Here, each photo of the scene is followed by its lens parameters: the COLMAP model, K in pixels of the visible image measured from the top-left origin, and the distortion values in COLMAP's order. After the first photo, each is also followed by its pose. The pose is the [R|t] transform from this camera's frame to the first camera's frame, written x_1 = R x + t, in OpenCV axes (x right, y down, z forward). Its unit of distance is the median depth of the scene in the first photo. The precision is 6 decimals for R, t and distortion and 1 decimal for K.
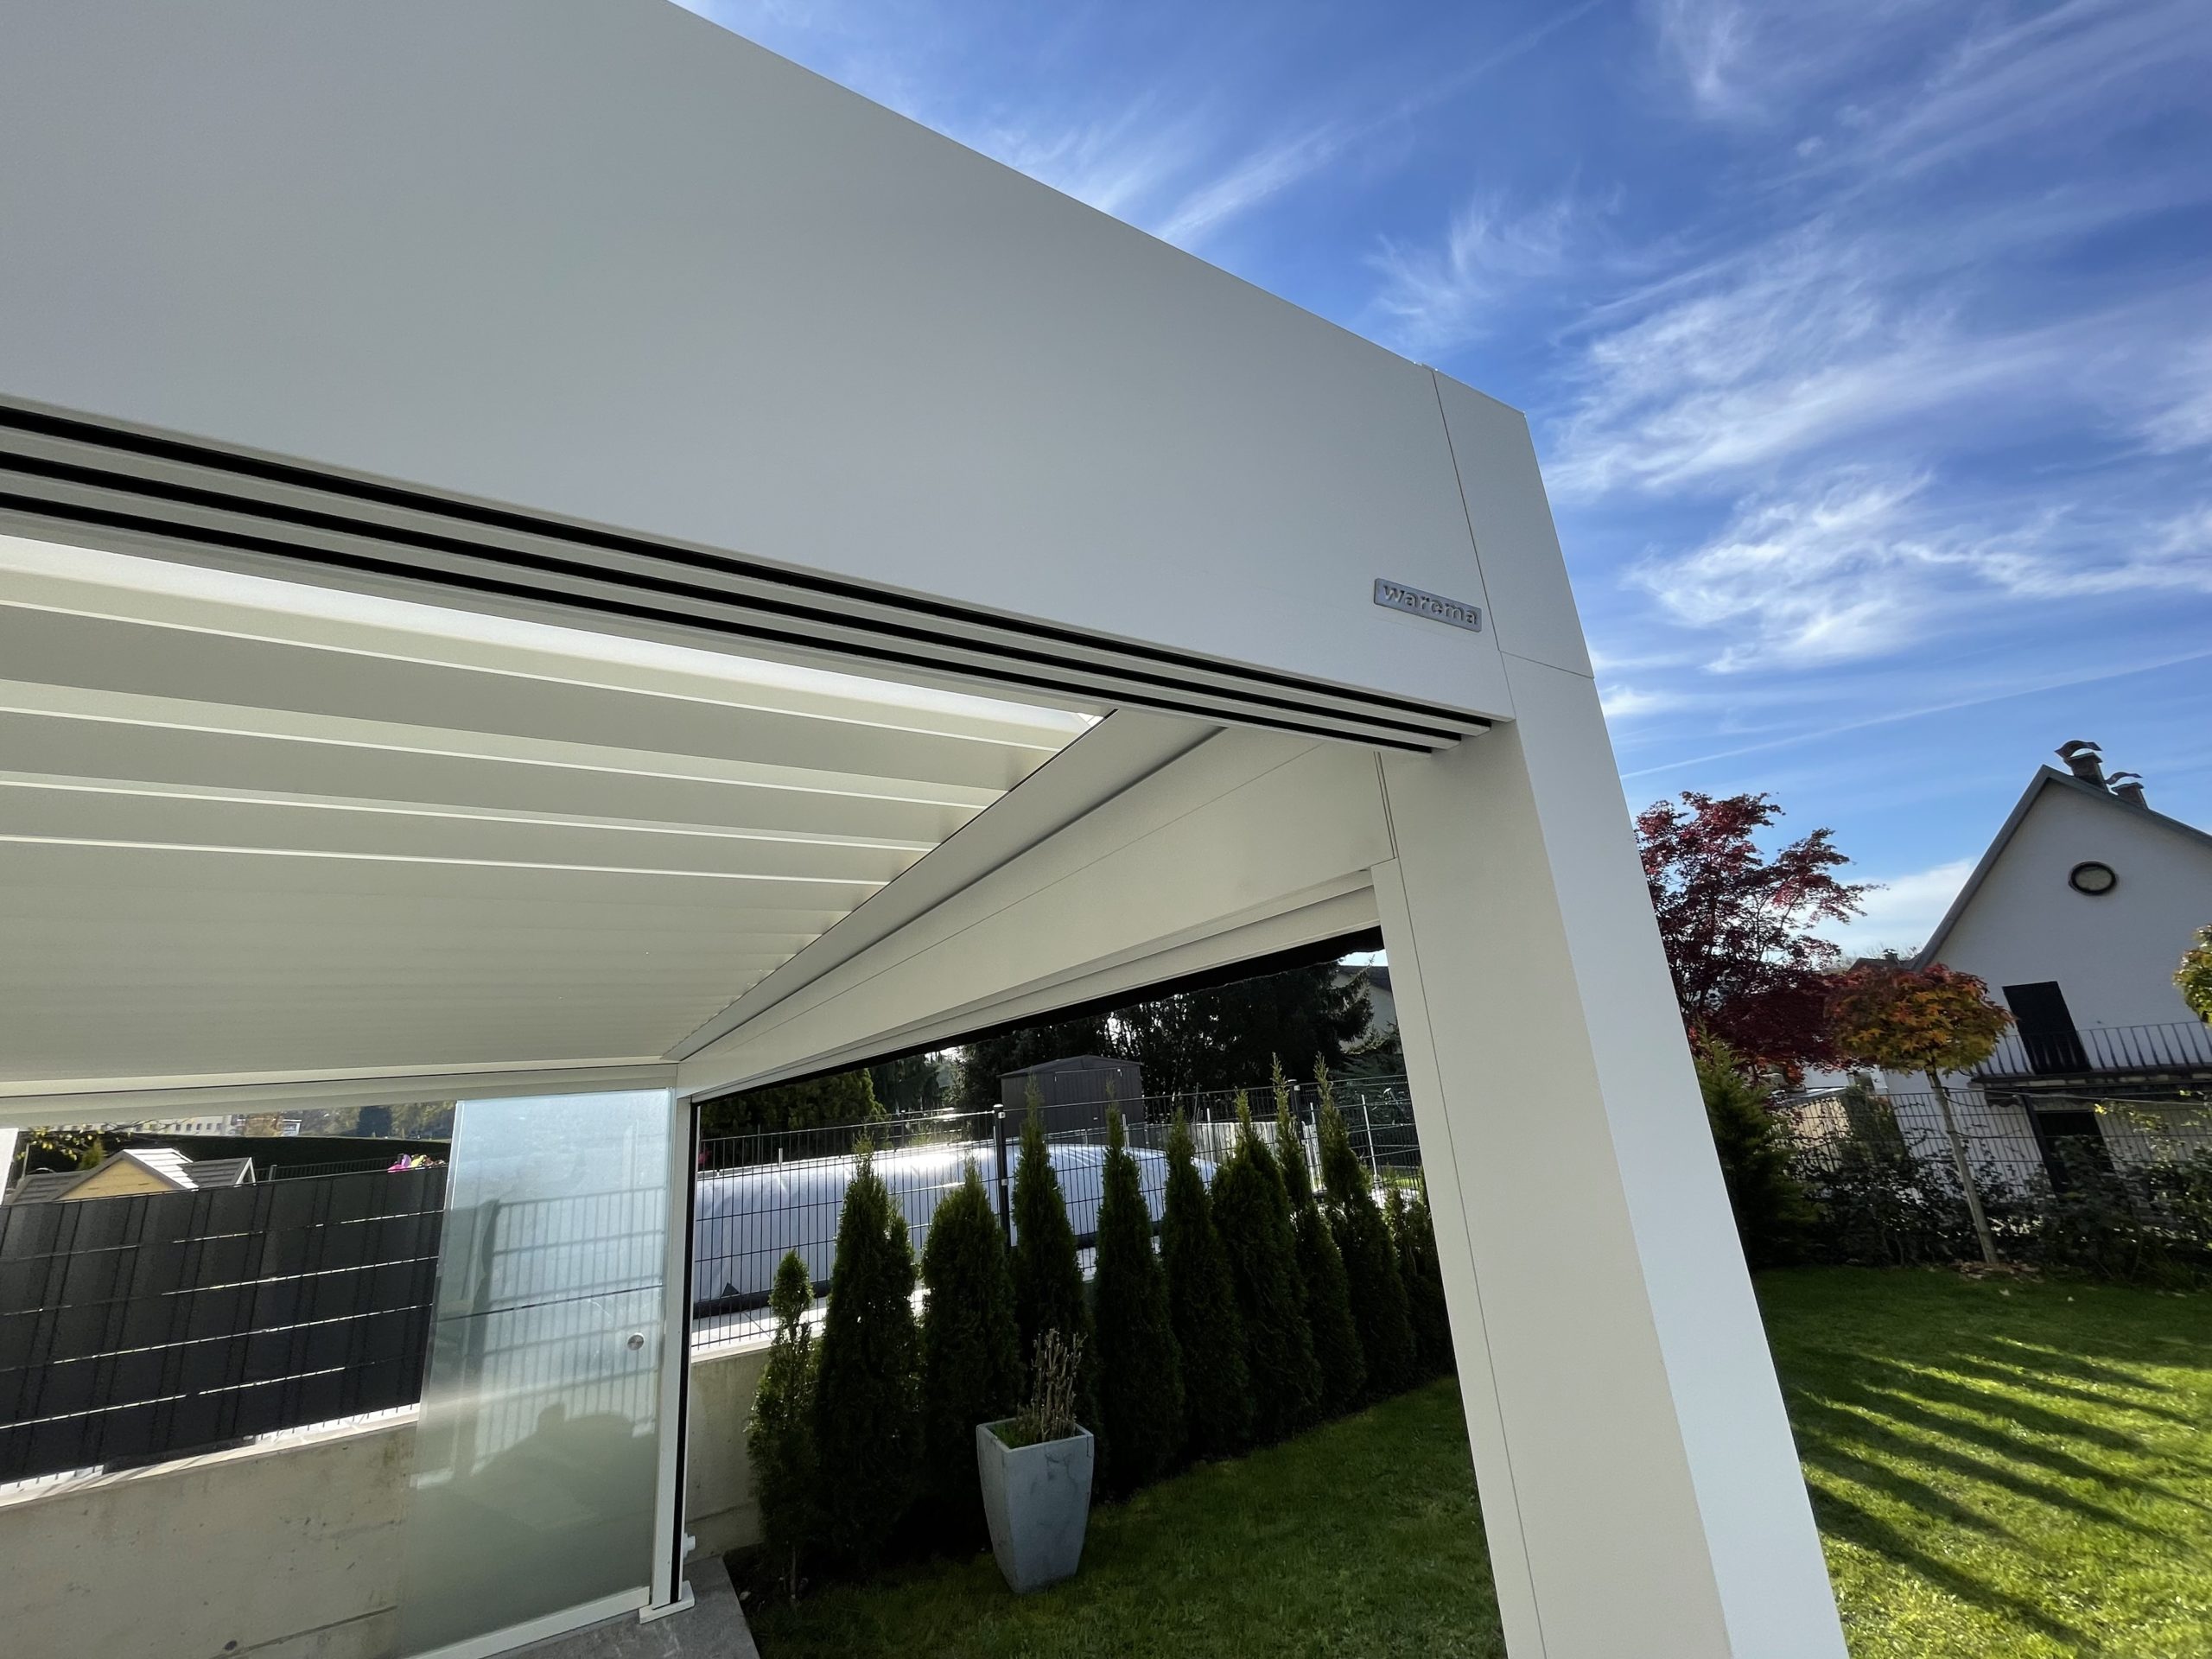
lens RADIAL K [[902.5, 0, 1106.0], [0, 902.5, 829.5], [0, 0, 1]] dist [0.019279, -0.010988]
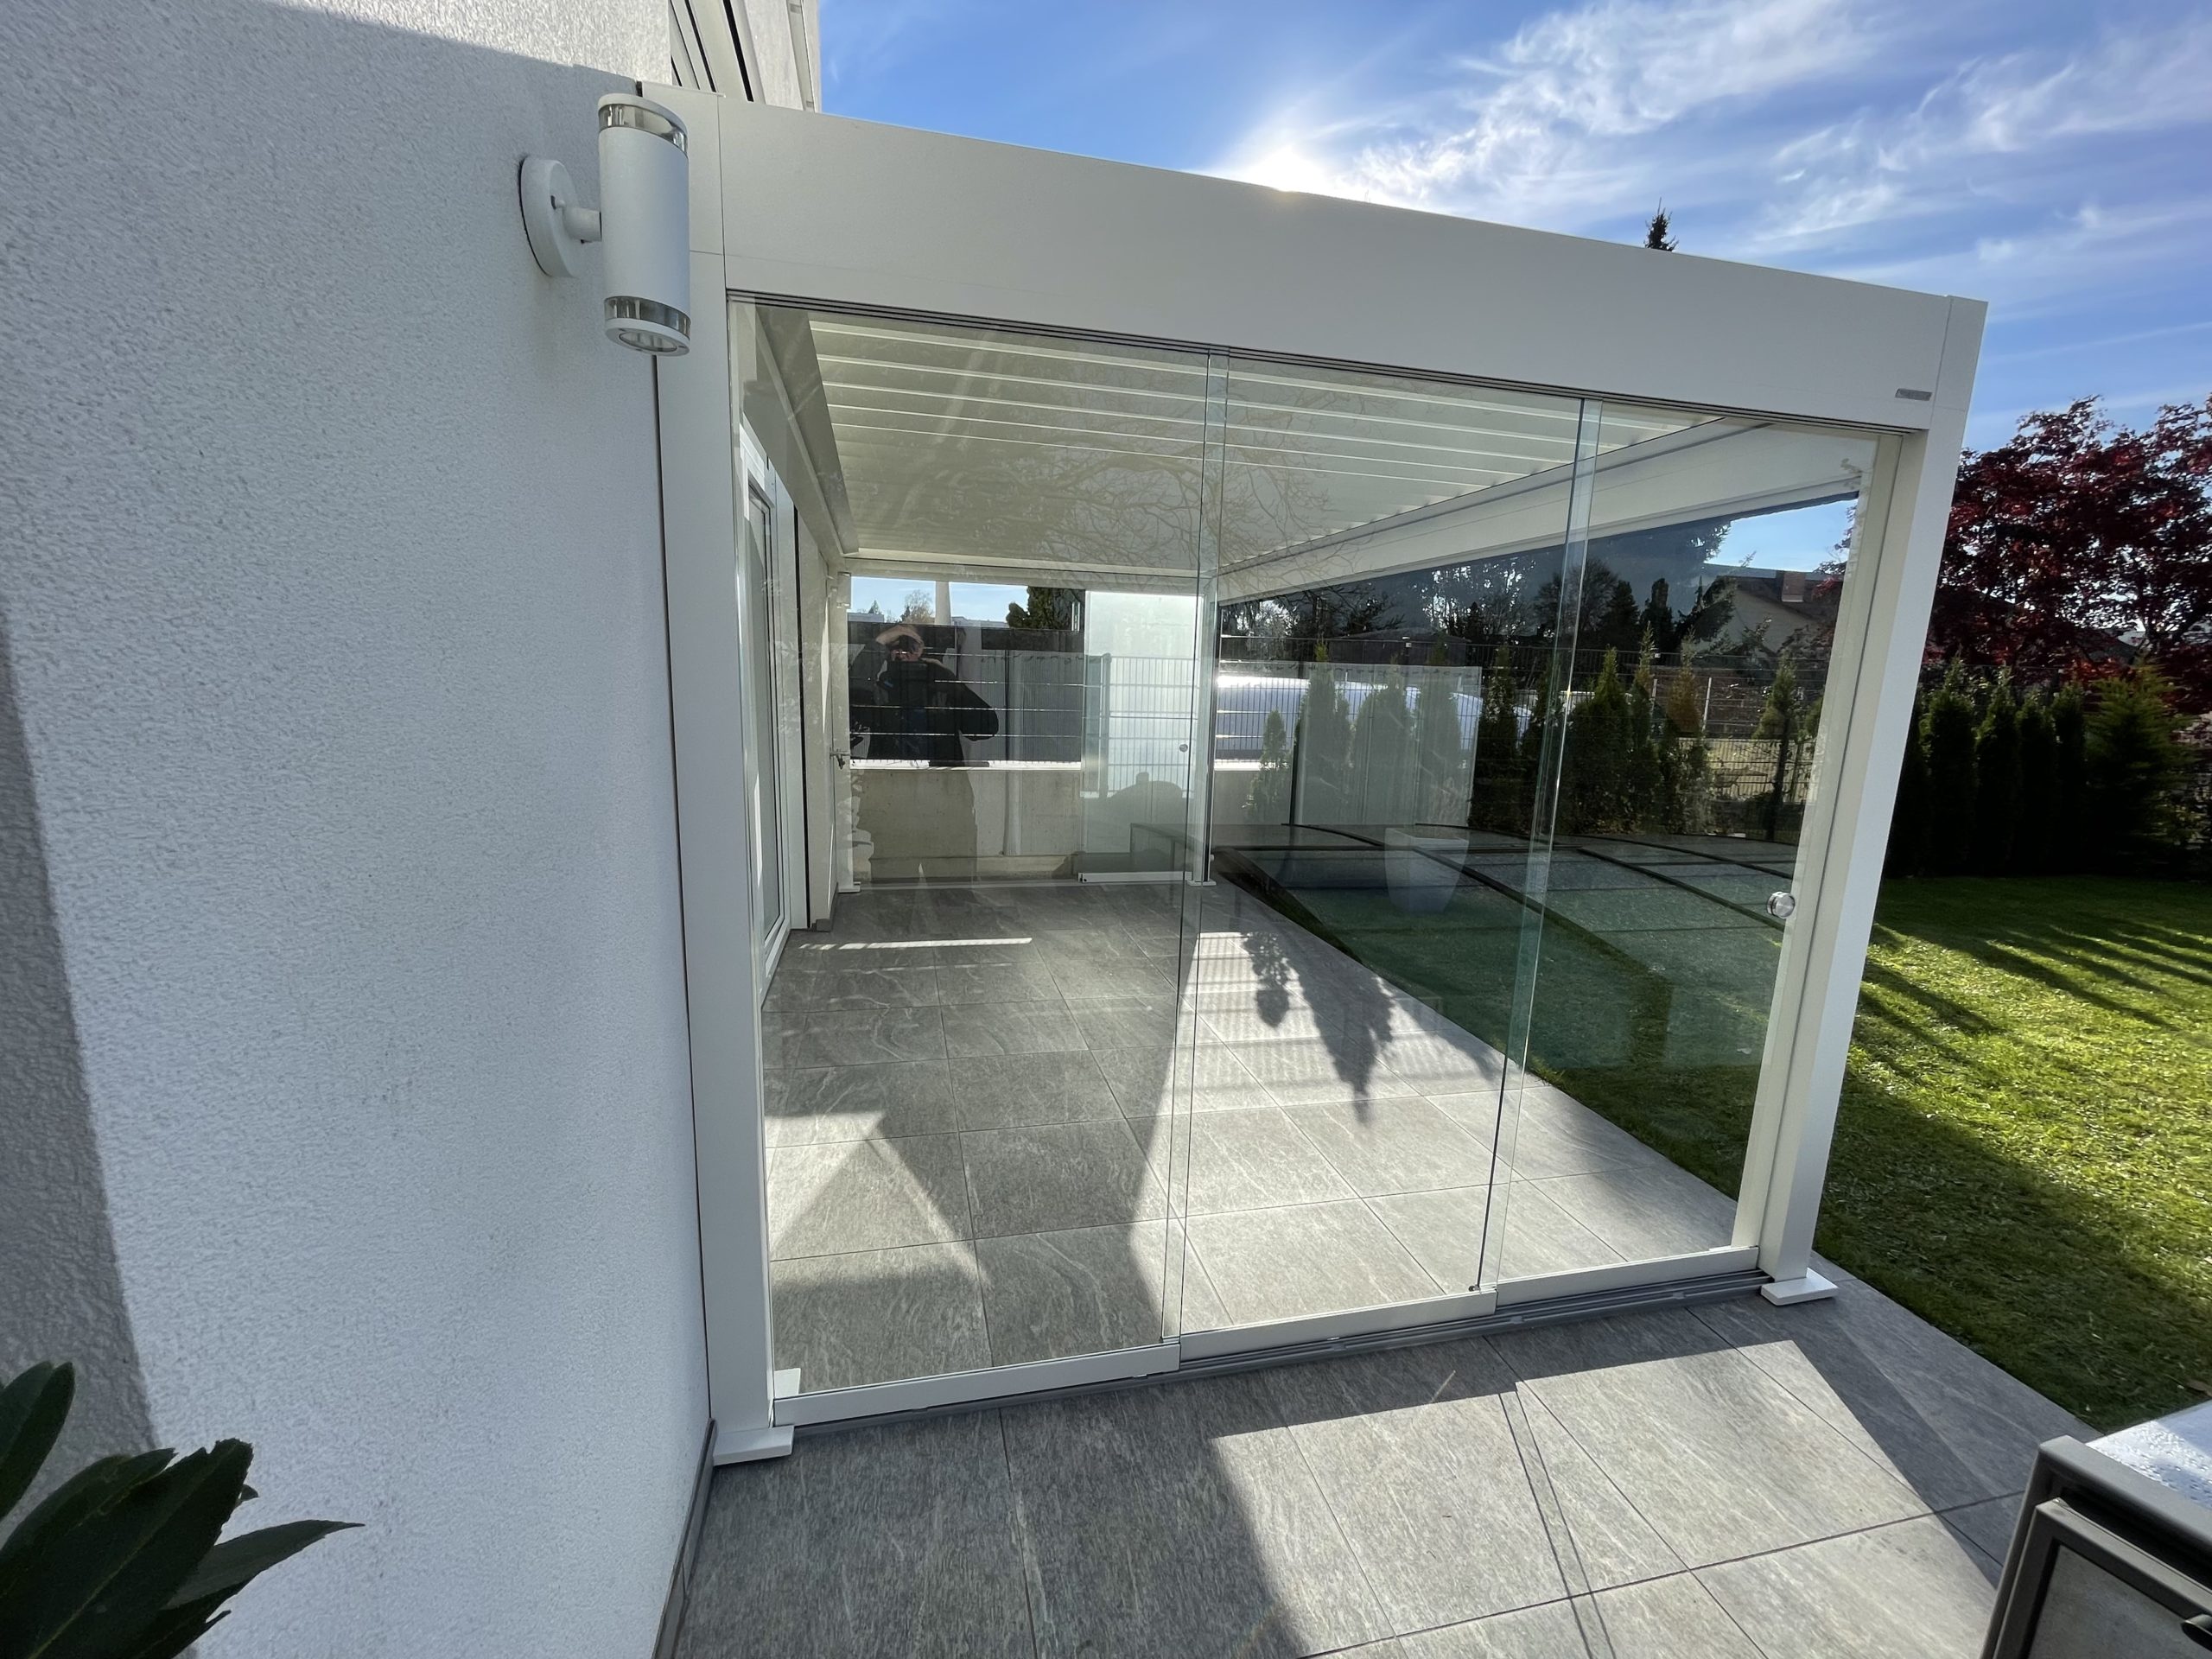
lens RADIAL K [[902.5, 0, 1106.0], [0, 902.5, 829.5], [0, 0, 1]] dist [0.019279, -0.010988]
pose [[0.951172, 0.157491, -0.265459, -0.203391], [-0.023149, 0.894009, 0.447450, -0.033429], [0.307792, -0.419456, 0.854003, -0.528192]]
